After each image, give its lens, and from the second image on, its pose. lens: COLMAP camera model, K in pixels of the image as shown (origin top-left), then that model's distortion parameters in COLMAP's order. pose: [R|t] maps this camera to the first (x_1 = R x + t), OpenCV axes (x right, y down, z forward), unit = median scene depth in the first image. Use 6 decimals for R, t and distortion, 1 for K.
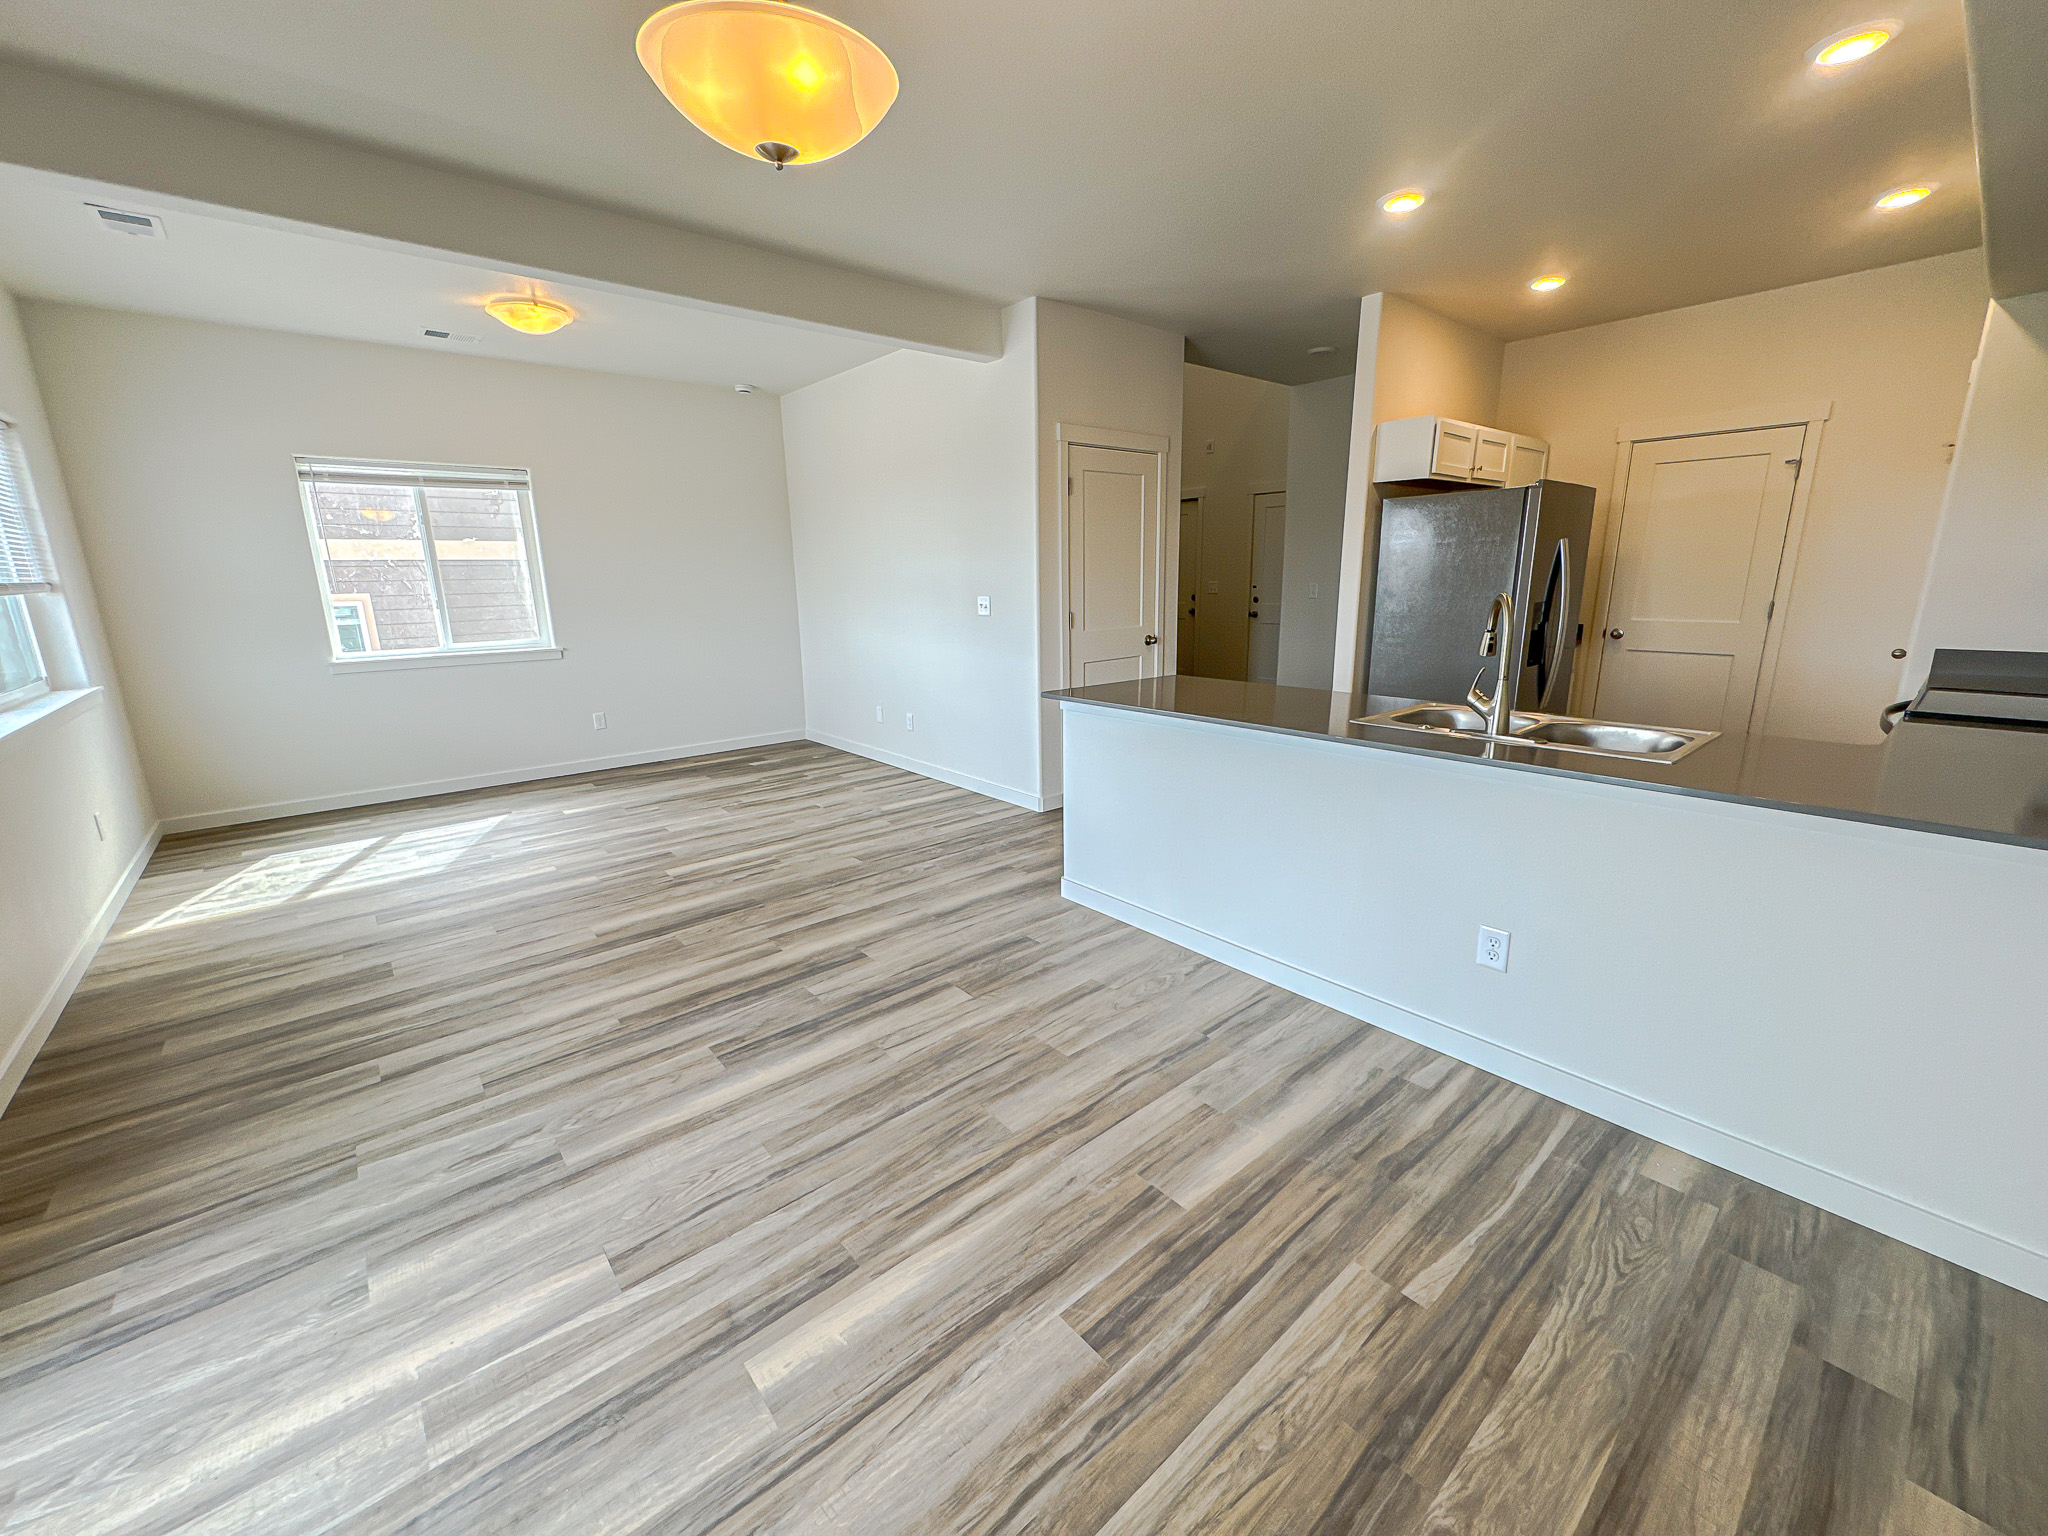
lens RADIAL K [[819.1, 0, 1024.0], [0, 819.1, 768.0], [0, 0, 1]] dist [0.000498, 0.000167]
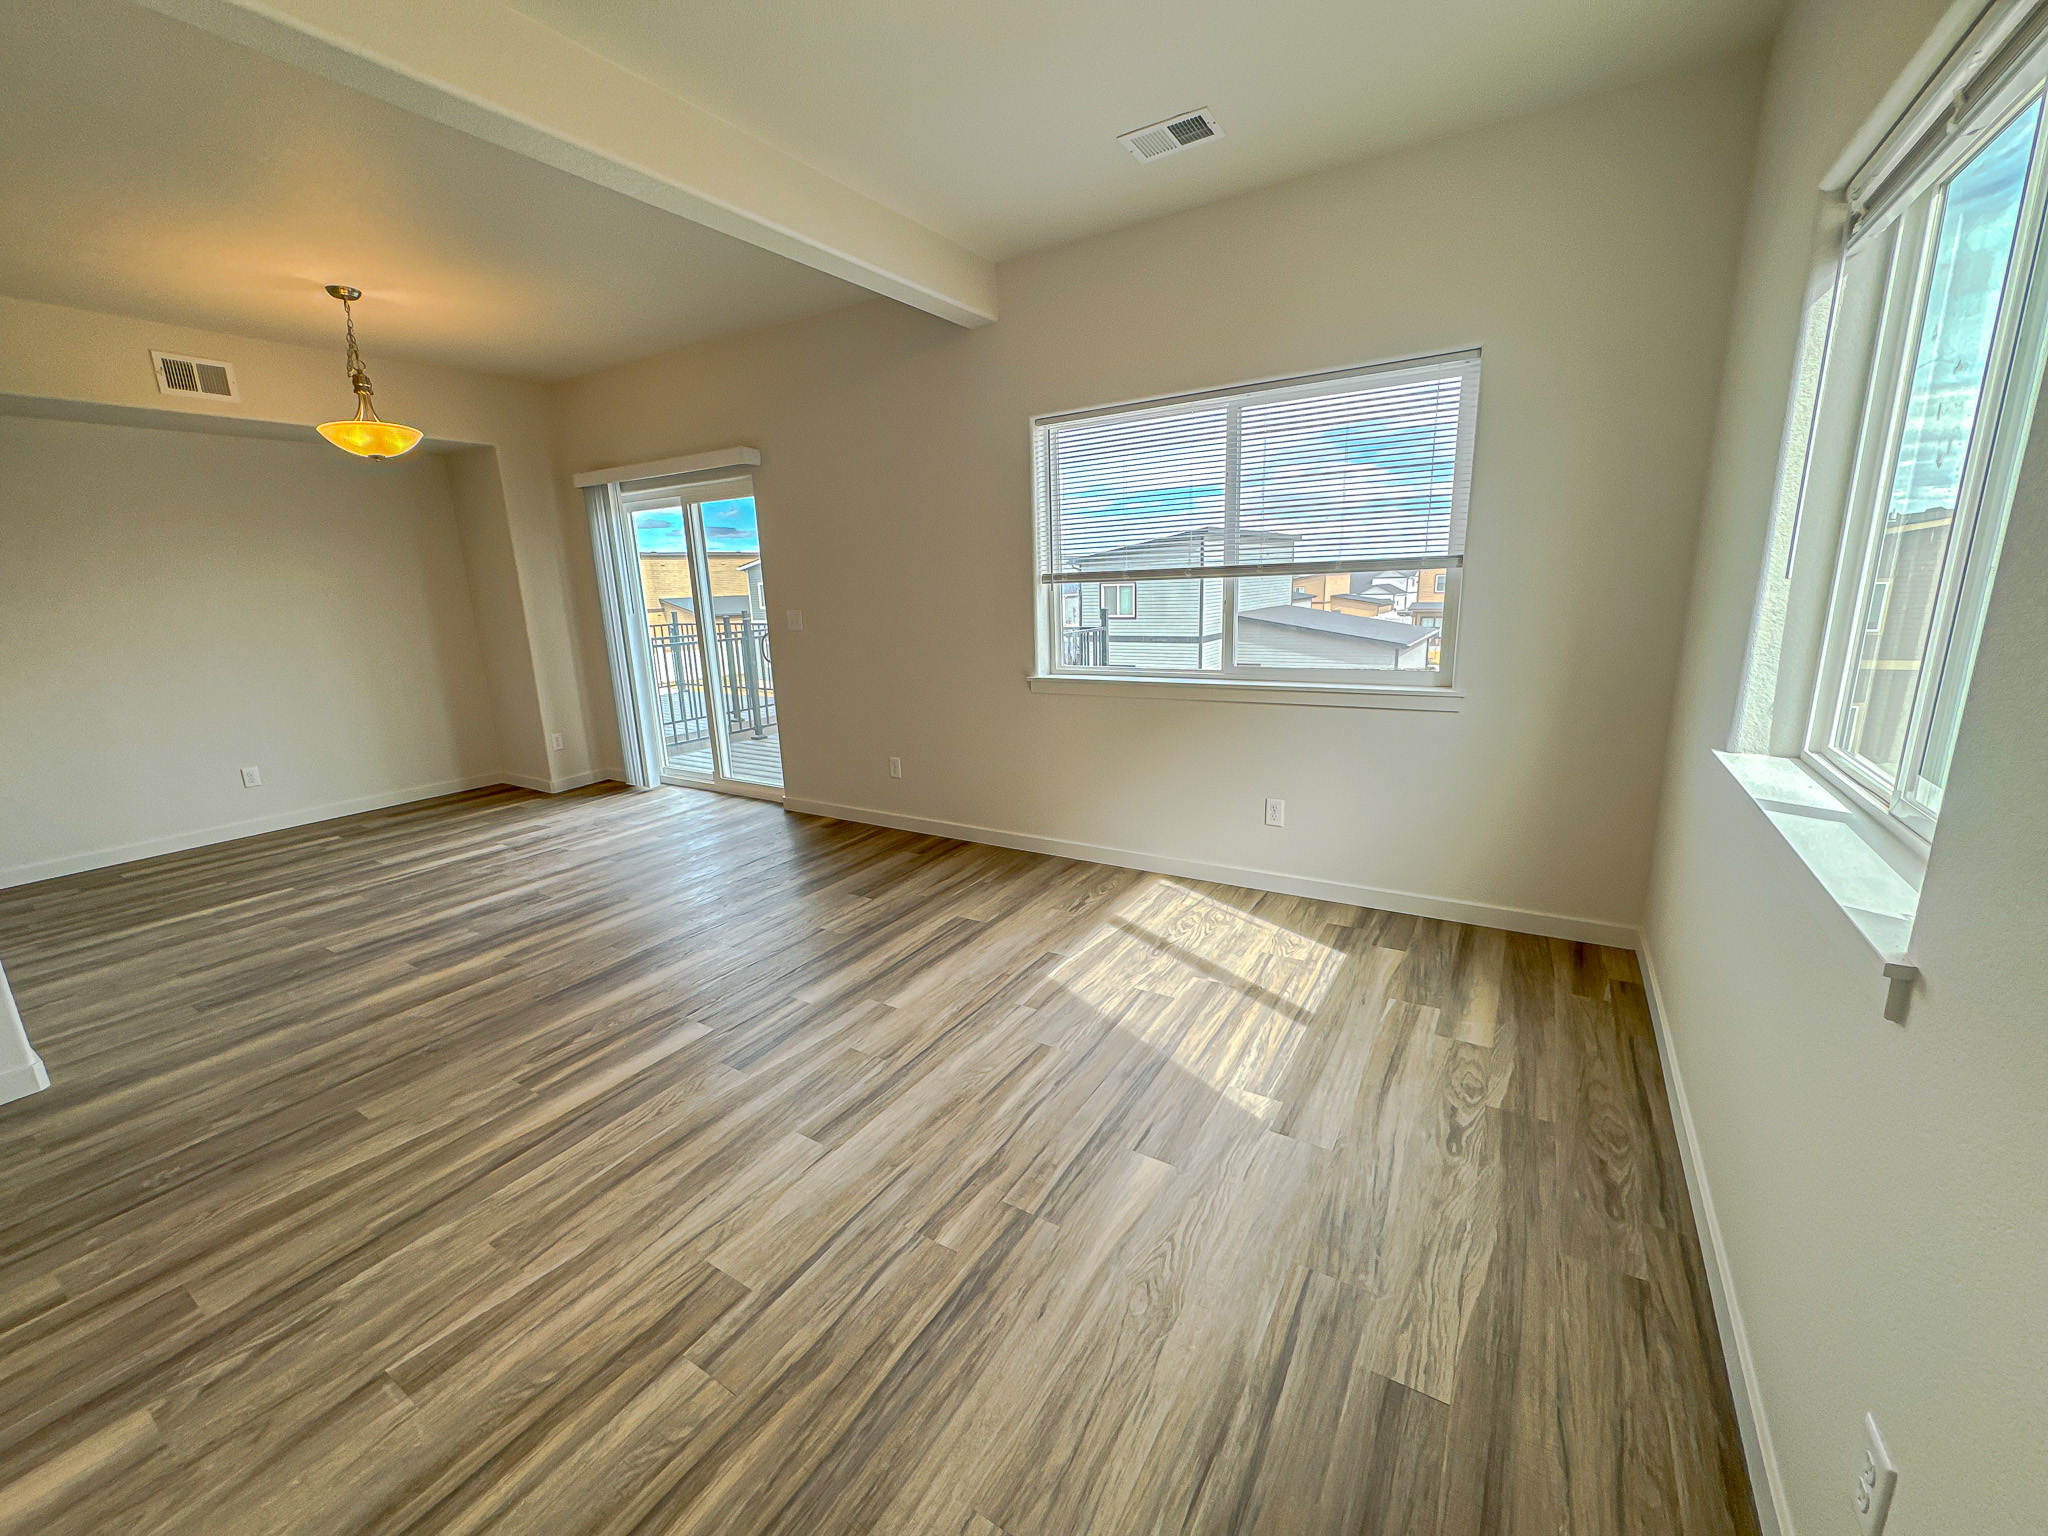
lens RADIAL K [[819.1, 0, 1024.0], [0, 819.1, 768.0], [0, 0, 1]] dist [0.000498, 0.000167]
pose [[-0.952740, 0.117675, -0.280070, -0.632593], [-0.018512, 0.897725, 0.440167, -0.443732], [0.303222, 0.424550, -0.853120, 1.899743]]
